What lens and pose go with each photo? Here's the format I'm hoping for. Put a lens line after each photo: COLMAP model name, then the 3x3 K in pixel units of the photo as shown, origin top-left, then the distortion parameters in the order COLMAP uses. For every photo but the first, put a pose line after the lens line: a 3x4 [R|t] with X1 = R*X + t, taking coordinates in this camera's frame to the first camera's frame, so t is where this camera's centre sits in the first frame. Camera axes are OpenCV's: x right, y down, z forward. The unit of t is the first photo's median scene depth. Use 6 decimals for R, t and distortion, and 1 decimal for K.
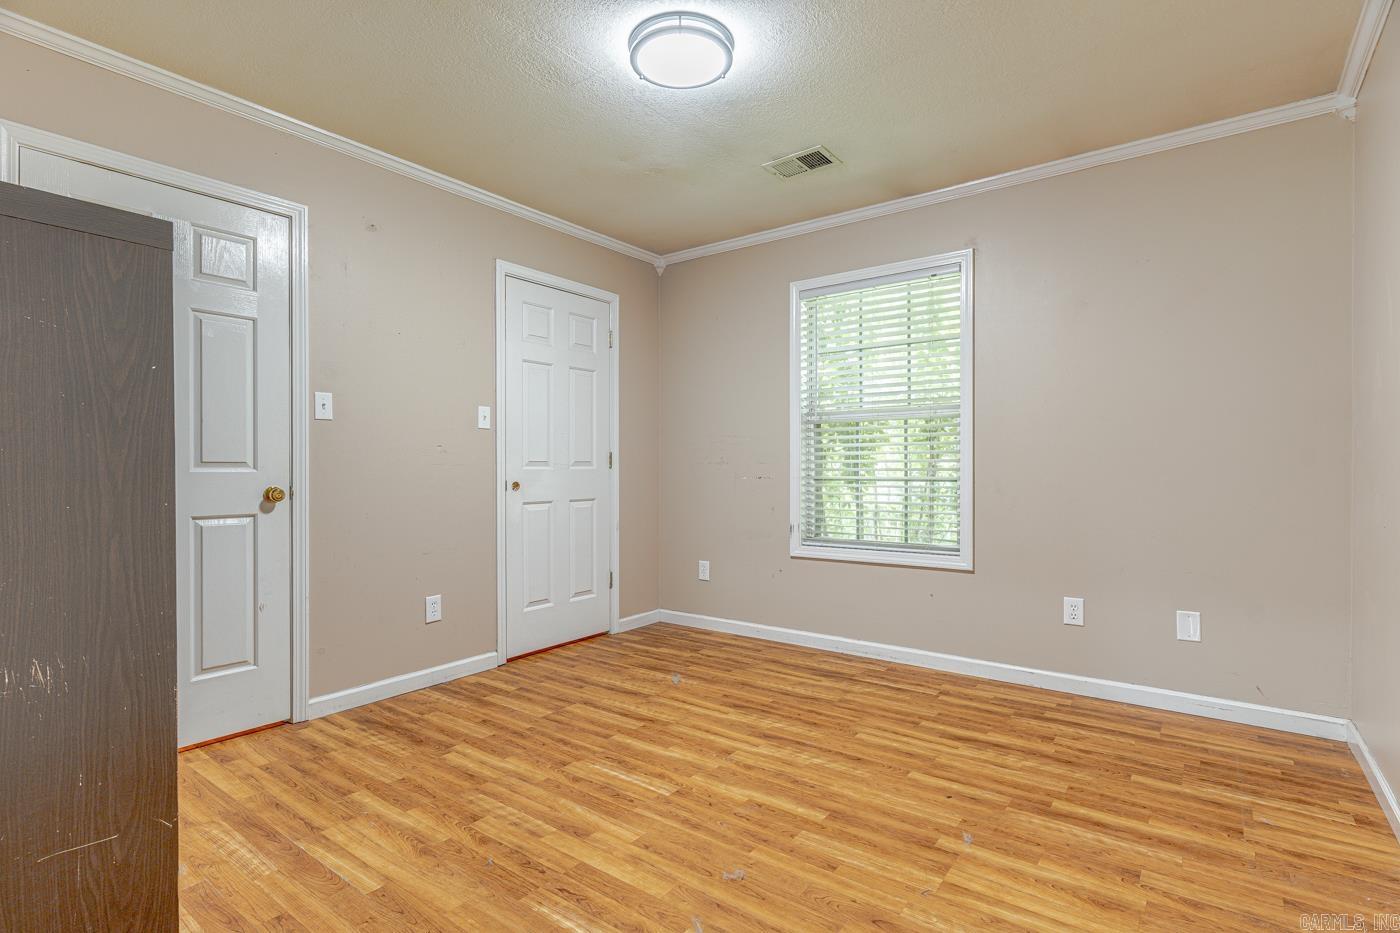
lens RADIAL K [[668.6, 0, 703.5], [0, 668.6, 466.5], [0, 0, 1]] dist [0.001220, 0.000694]
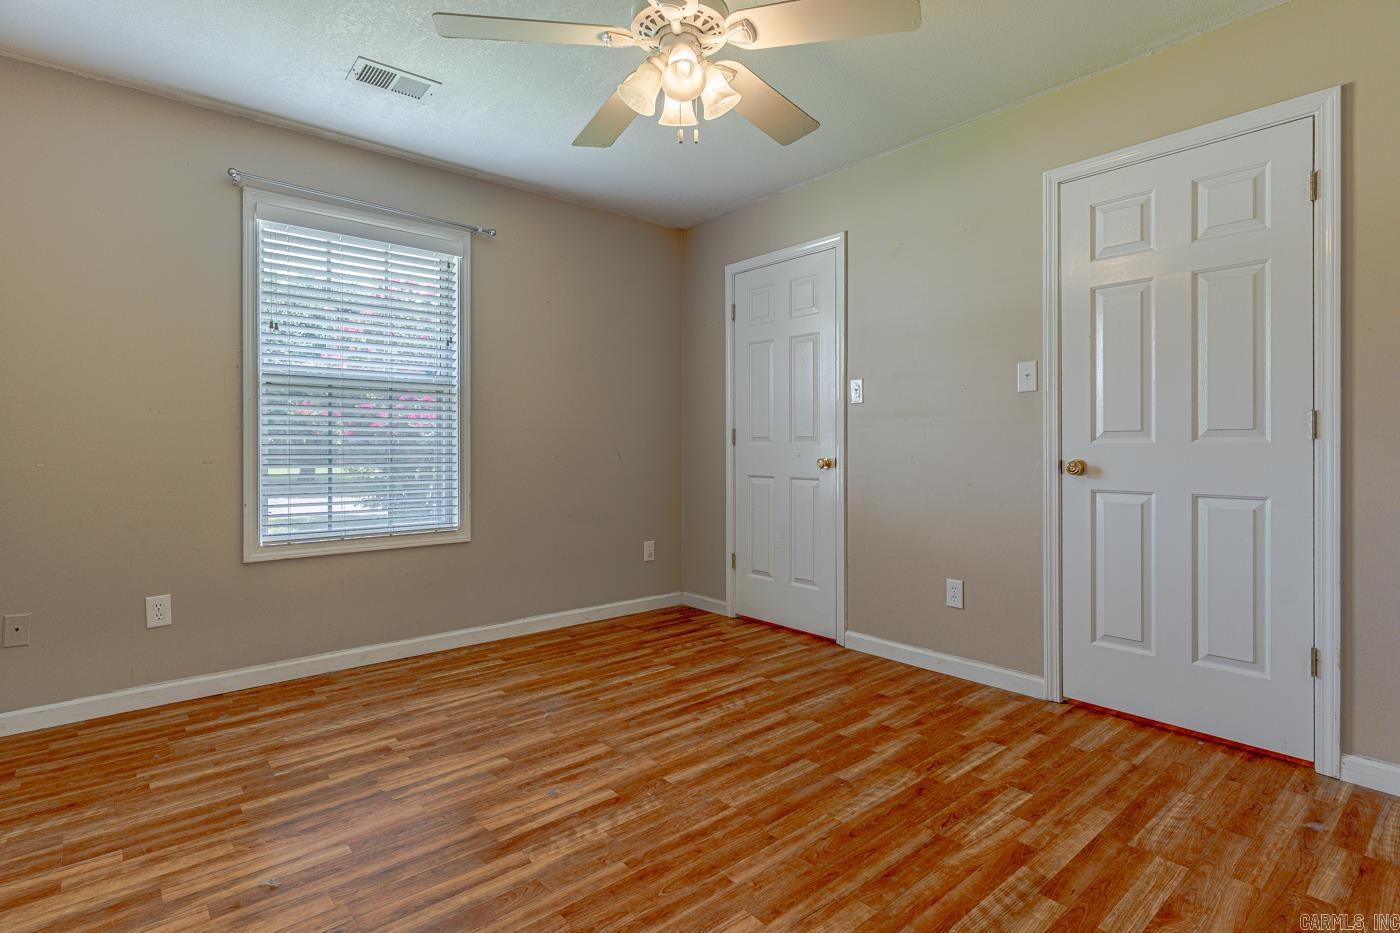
lens RADIAL K [[668.6, 0, 698.1], [0, 668.6, 454.8], [0, 0, 1]] dist [0.001220, 0.000694]
pose [[-0.227873, 0.016883, -0.973544, 0.529618], [0.021869, 0.999686, 0.012218, 0.000443], [0.973445, -0.018507, -0.228171, 0.803756]]
